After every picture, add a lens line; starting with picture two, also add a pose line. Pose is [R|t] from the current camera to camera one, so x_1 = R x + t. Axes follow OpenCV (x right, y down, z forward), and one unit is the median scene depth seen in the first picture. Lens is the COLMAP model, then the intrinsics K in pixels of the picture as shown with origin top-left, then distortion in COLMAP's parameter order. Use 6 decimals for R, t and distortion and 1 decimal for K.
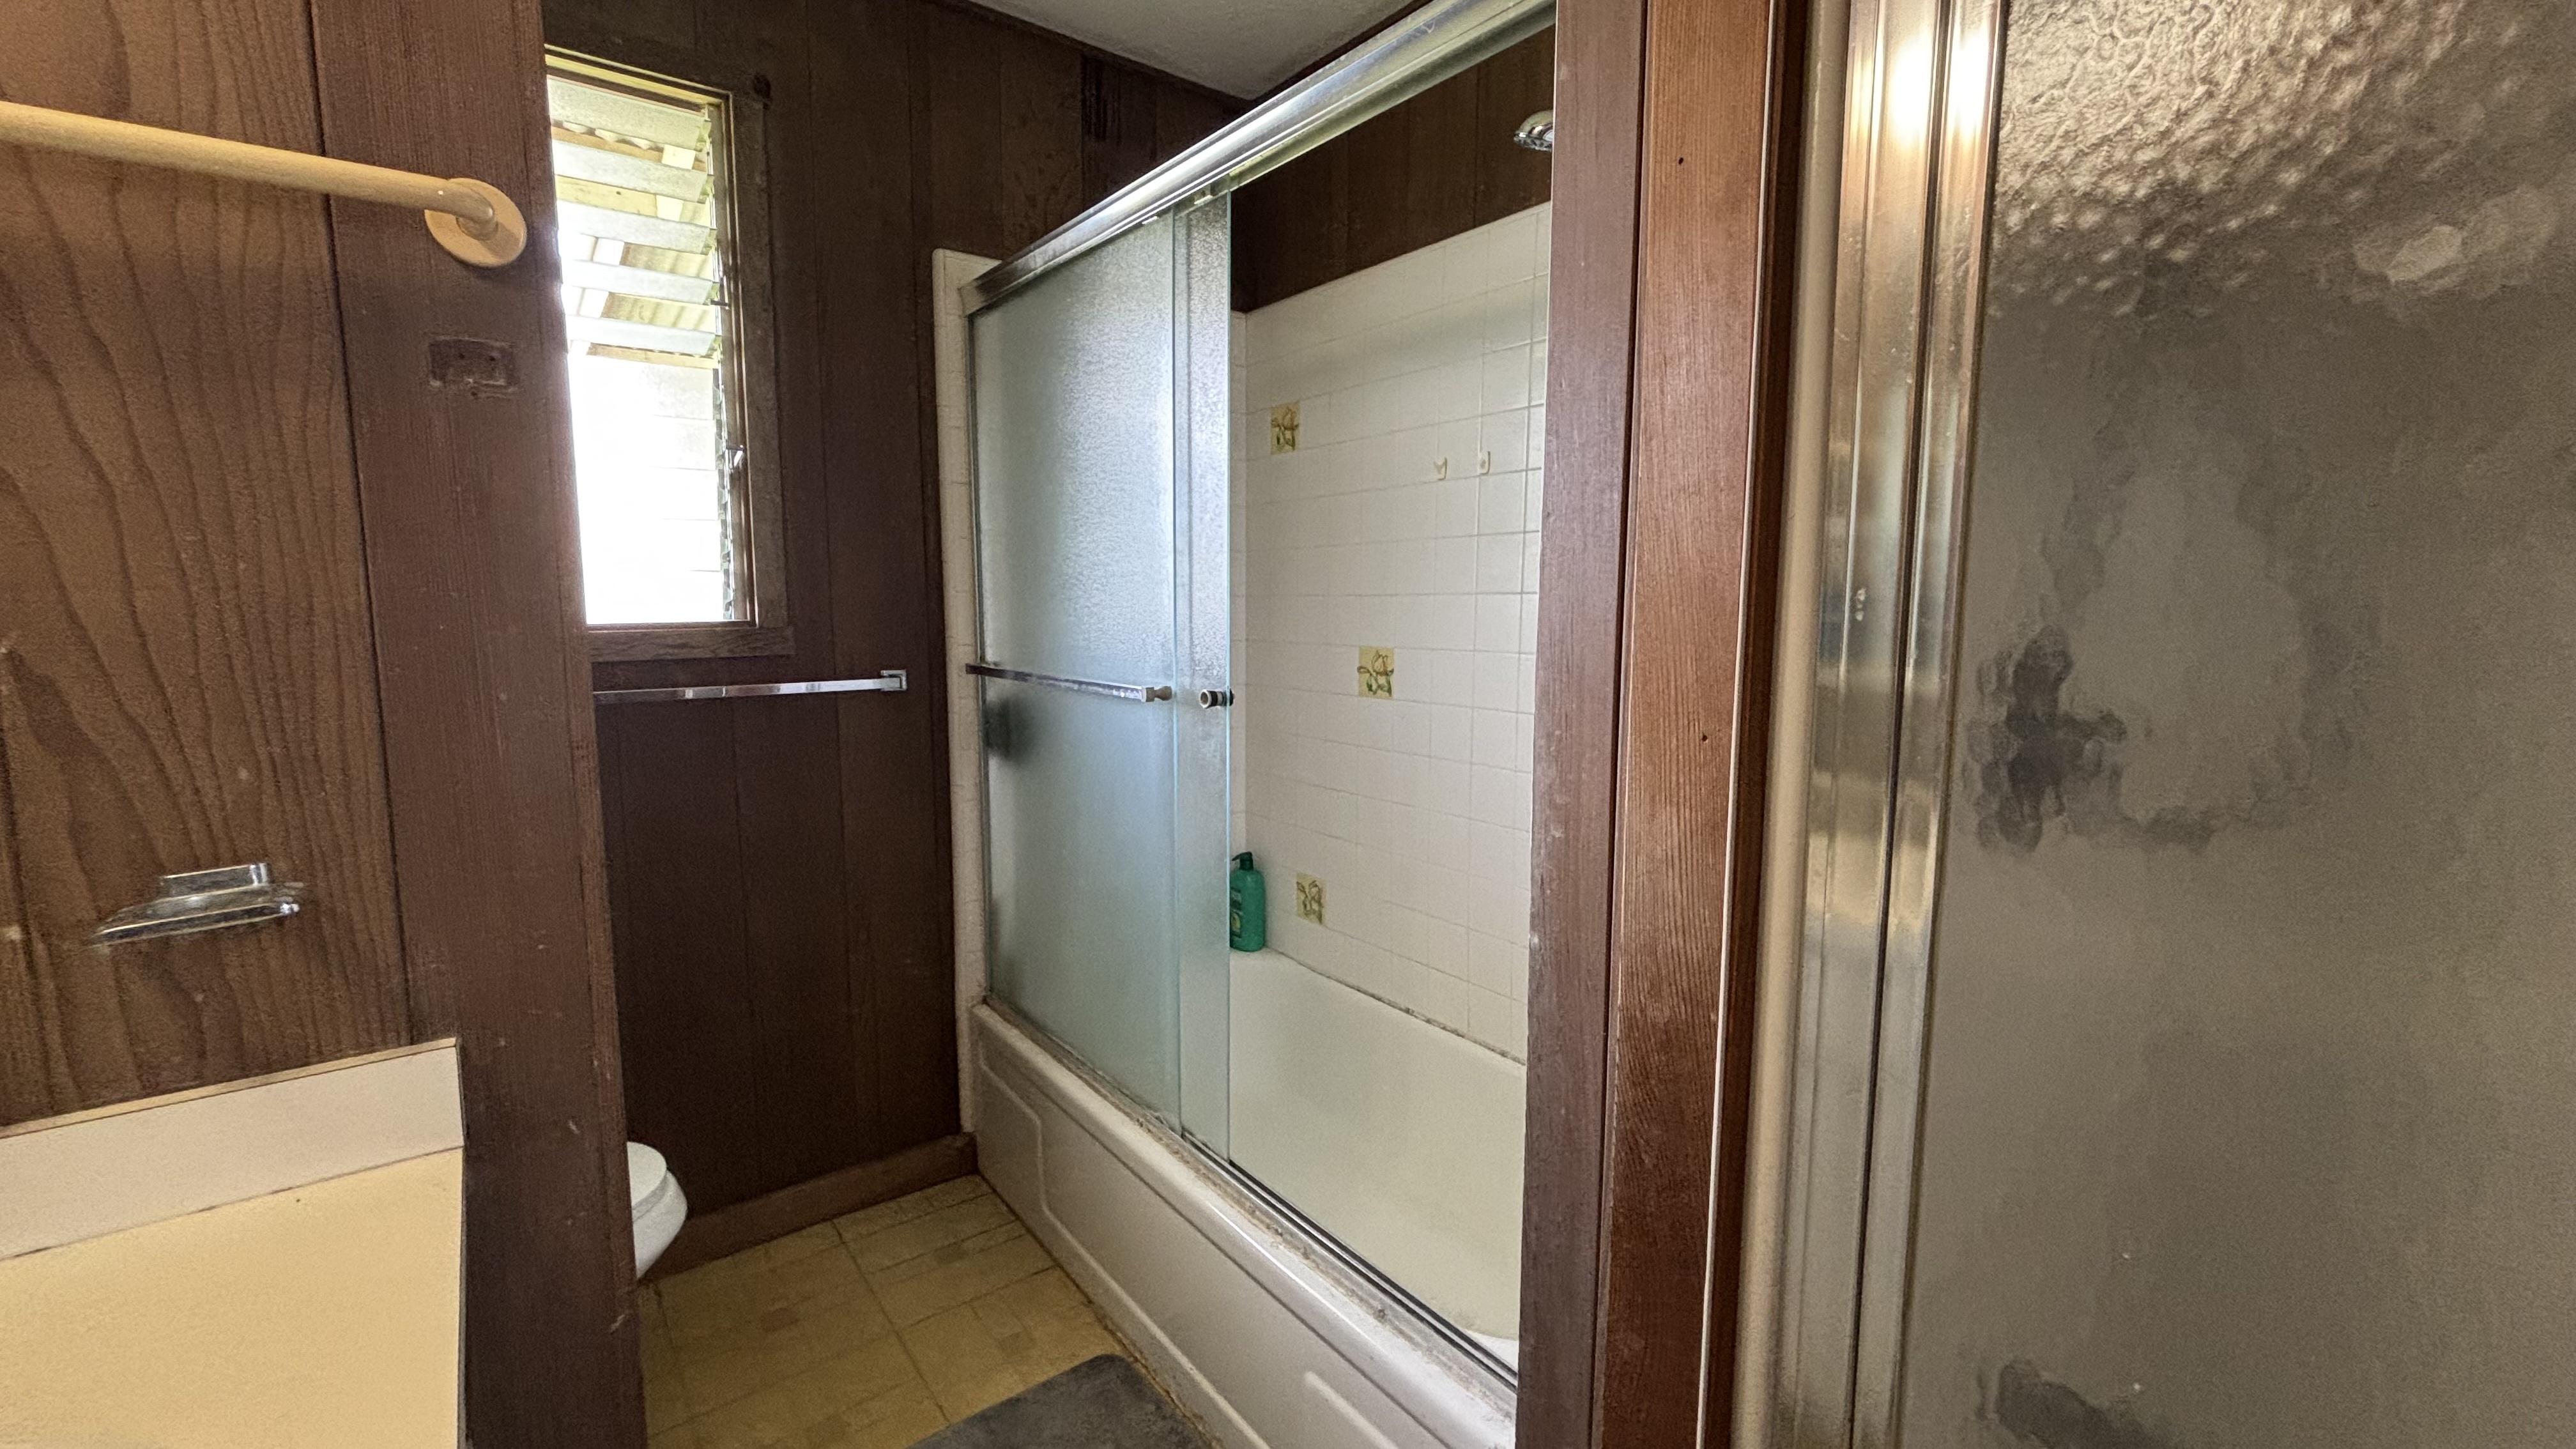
lens RADIAL K [[1039.7, 0, 1290.2], [0, 1039.7, 731.6], [0, 0, 1]] dist [0.002497, 0.000106]
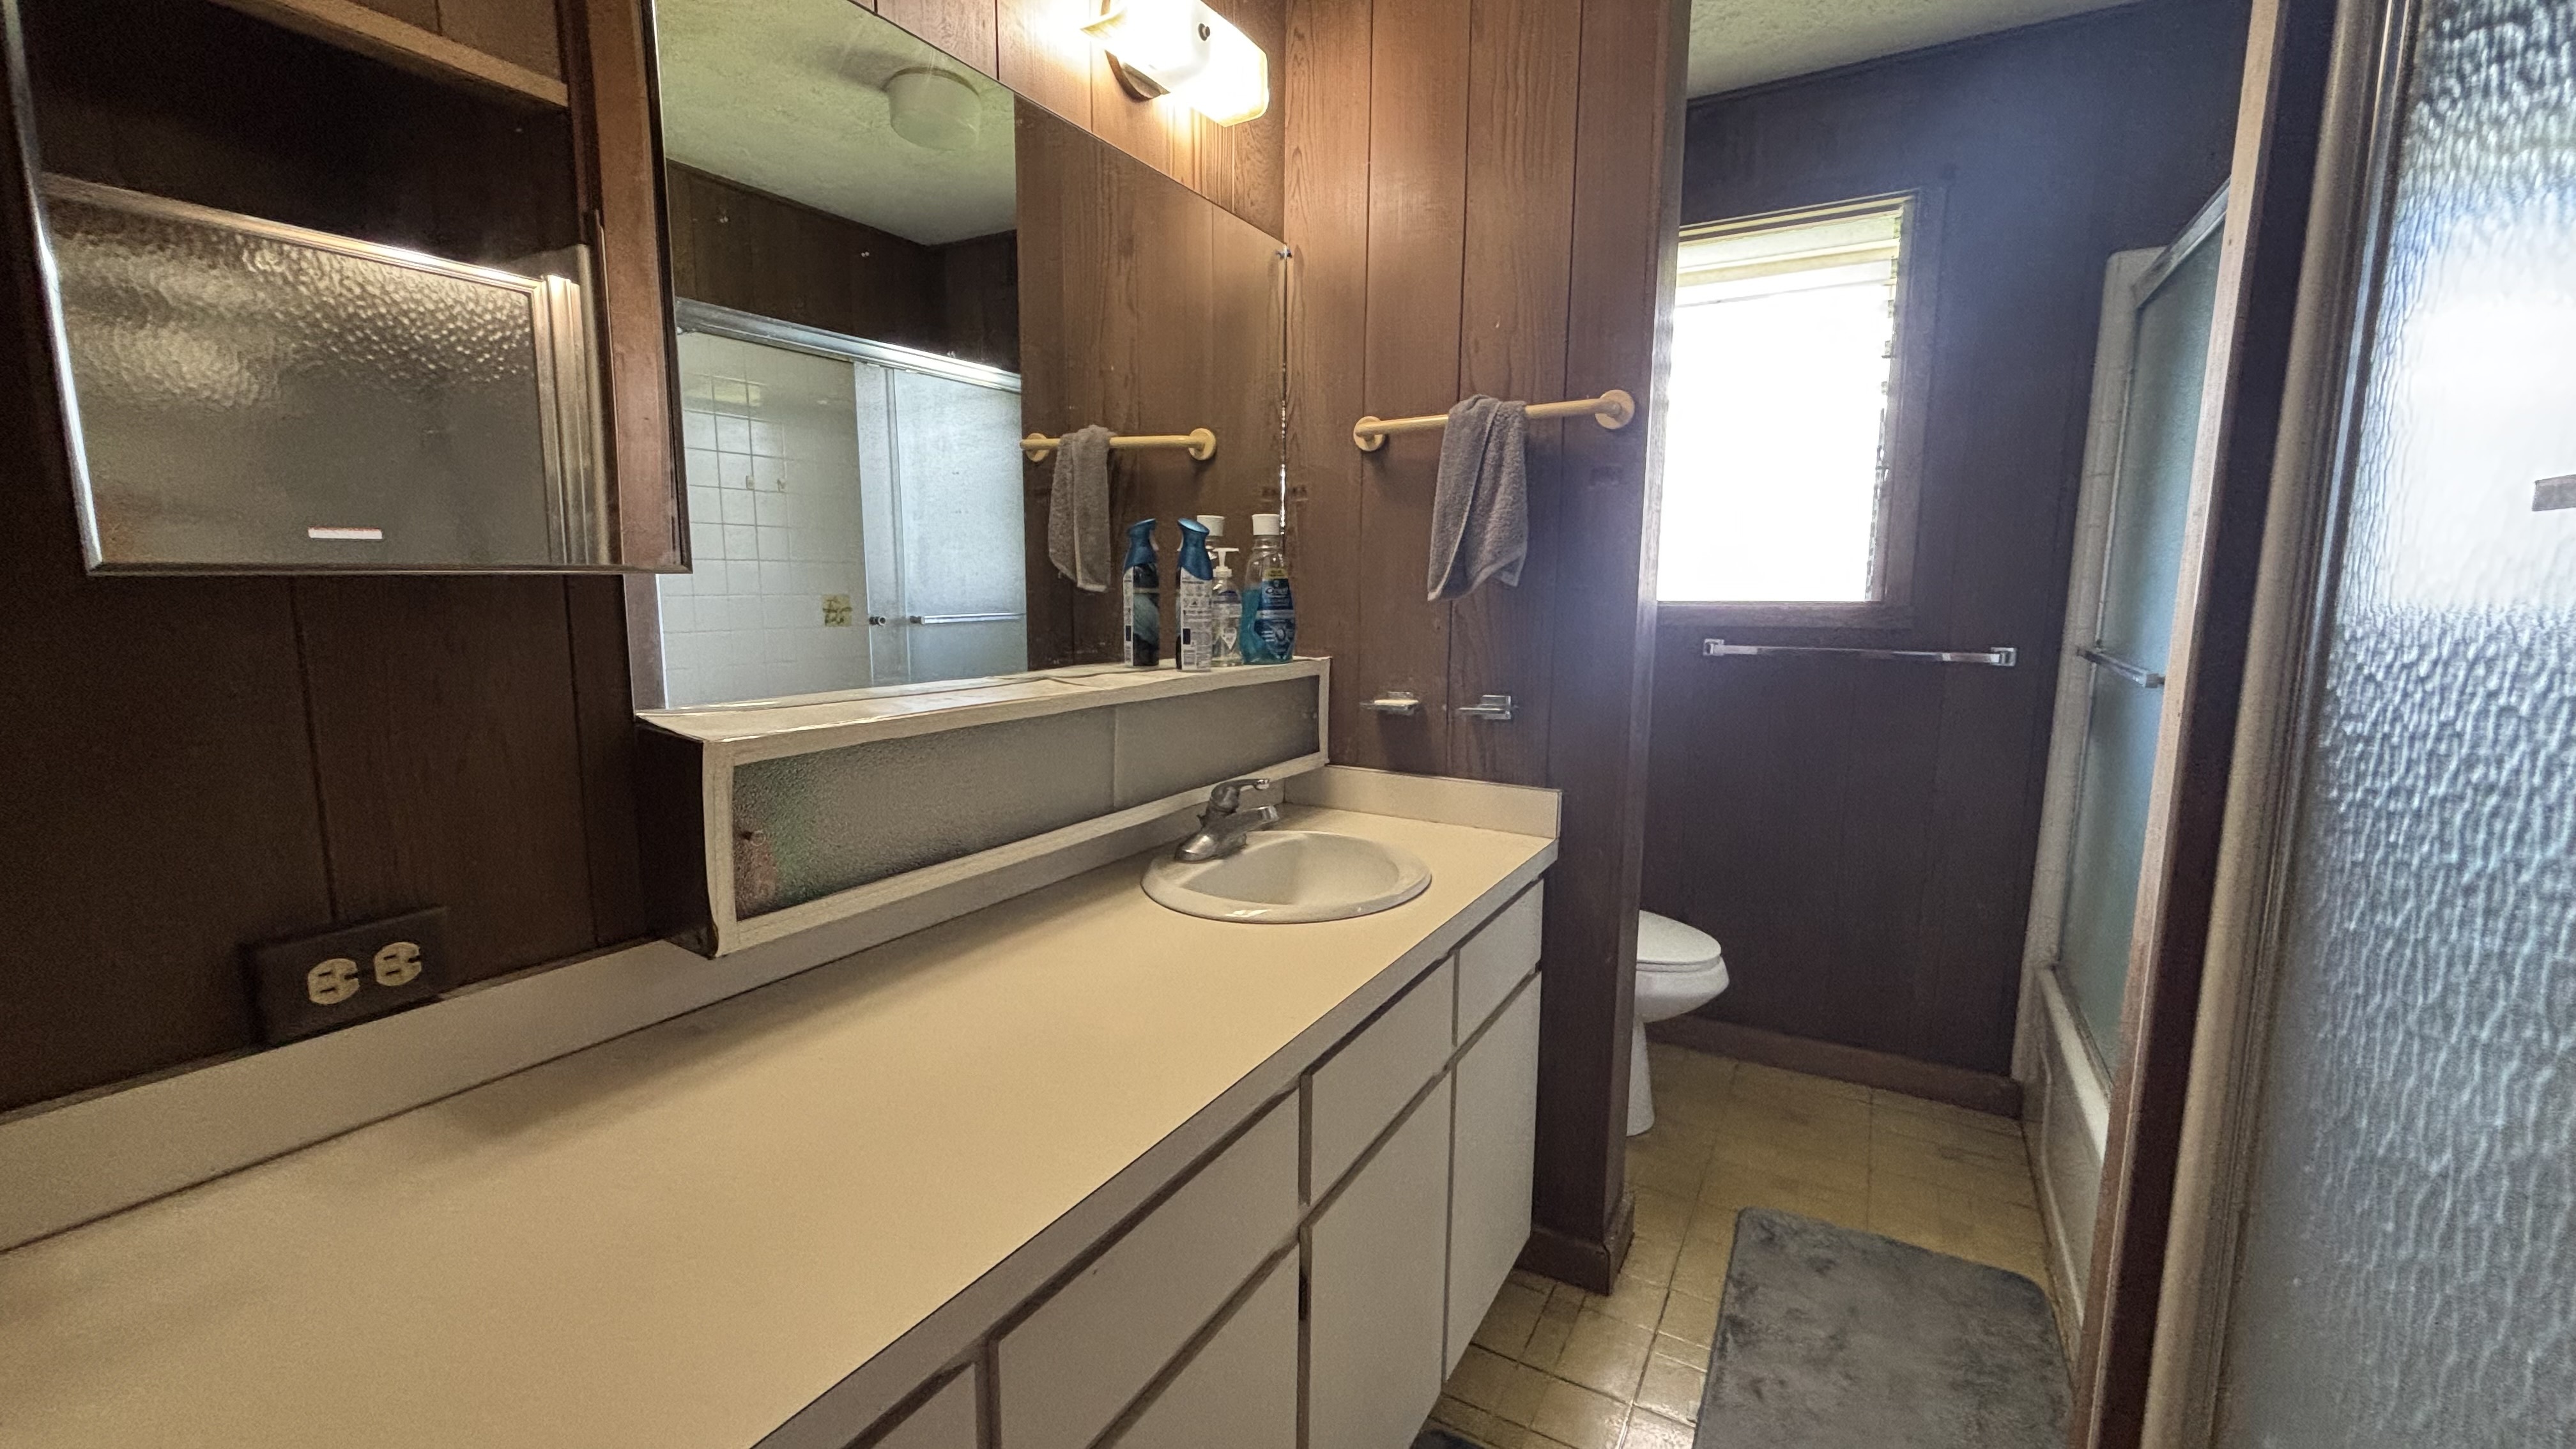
lens RADIAL K [[1039.7, 0, 1284.0], [0, 1039.7, 721.9], [0, 0, 1]] dist [0.002497, 0.000106]
pose [[0.375700, 0.125991, -0.918137, 0.427182], [-0.114040, 0.989471, 0.089115, 0.010687], [0.919698, 0.071224, 0.386112, -0.169599]]
